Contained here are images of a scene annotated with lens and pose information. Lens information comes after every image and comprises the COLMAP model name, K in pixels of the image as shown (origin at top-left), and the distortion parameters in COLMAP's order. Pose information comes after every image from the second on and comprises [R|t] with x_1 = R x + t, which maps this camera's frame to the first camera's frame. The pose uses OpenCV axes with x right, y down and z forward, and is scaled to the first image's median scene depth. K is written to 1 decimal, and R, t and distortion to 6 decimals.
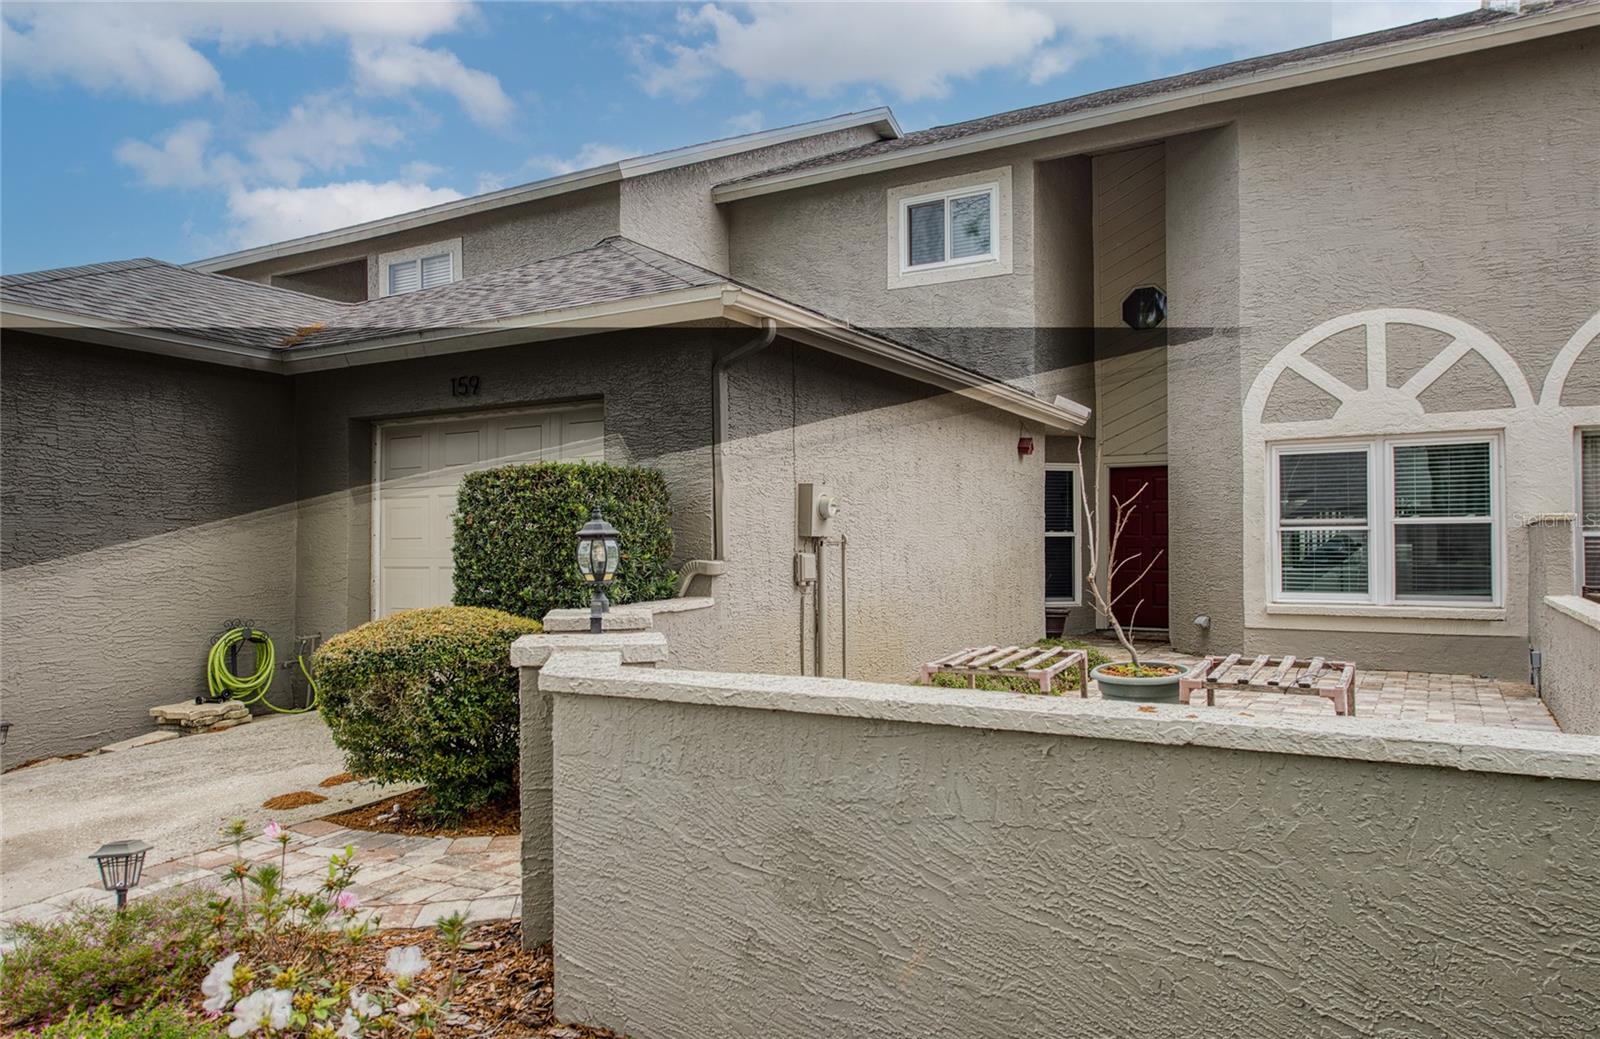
lens RADIAL K [[1125.5, 0, 796.1], [0, 1125.5, 542.3], [0, 0, 1]] dist [-0.000076, 0.025371]
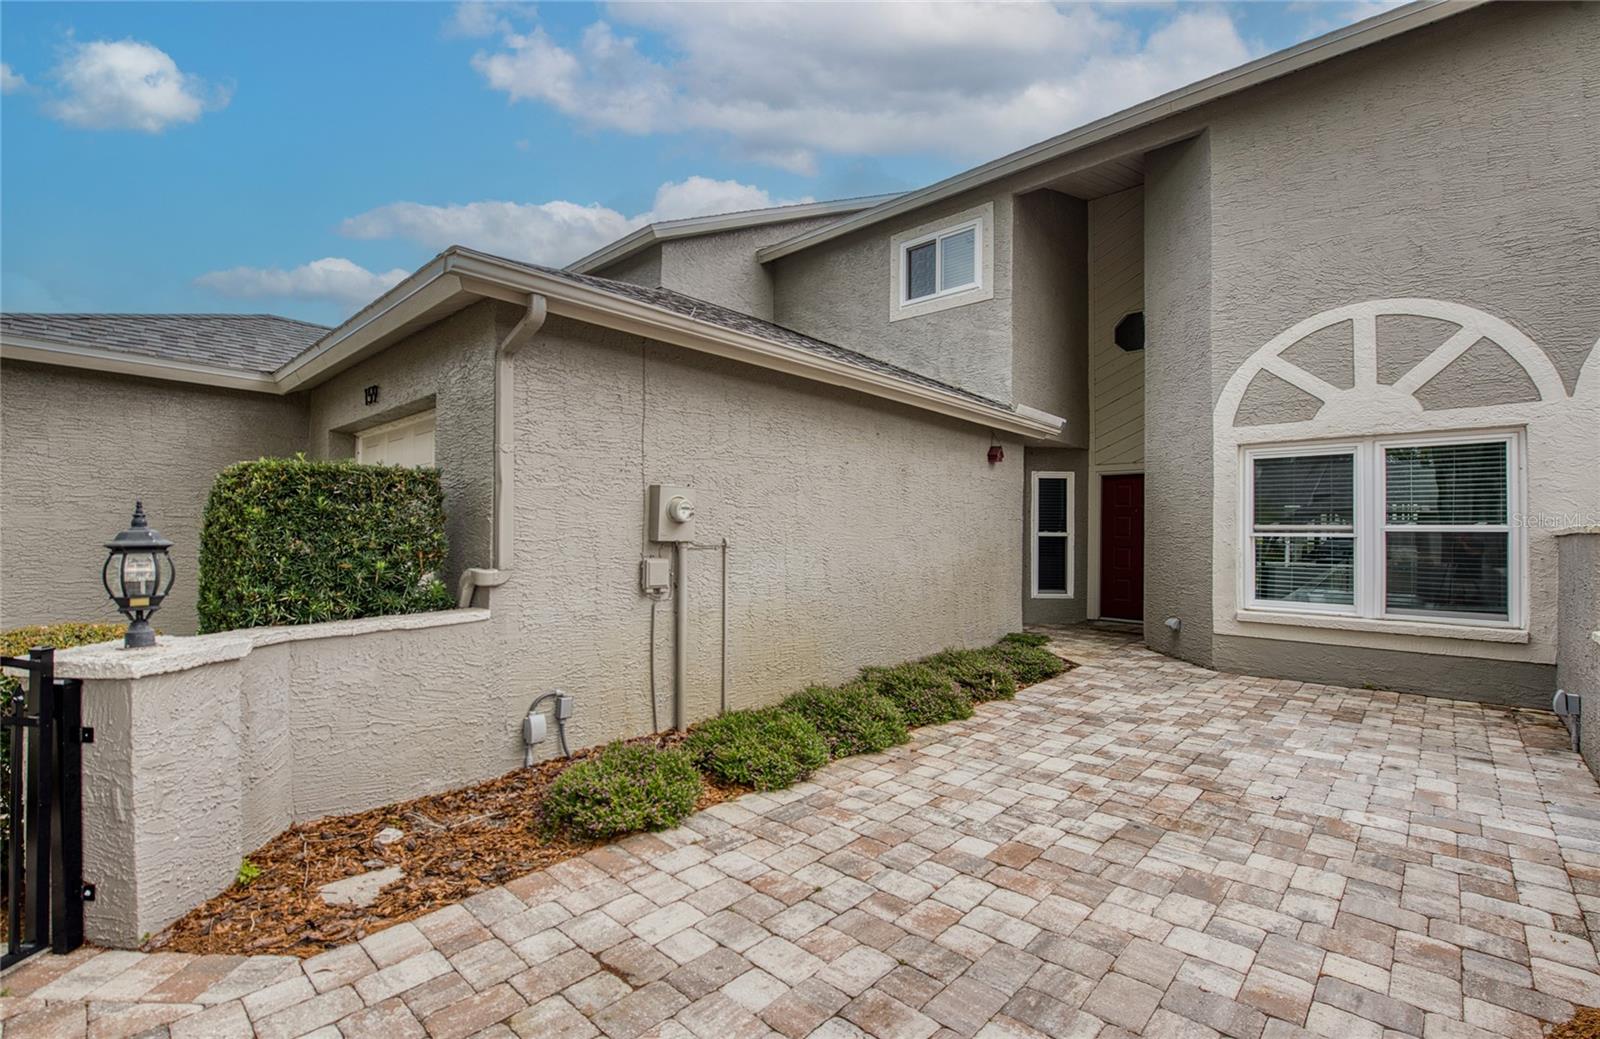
lens RADIAL K [[722.6, 0, 788.5], [0, 722.6, 526.6], [0, 0, 1]] dist [-0.006619, -0.000595]
pose [[0.974356, 0.011104, -0.224738, 0.184866], [-0.012288, 0.999917, -0.003871, -0.011816], [0.224676, 0.006533, 0.974412, 0.313092]]
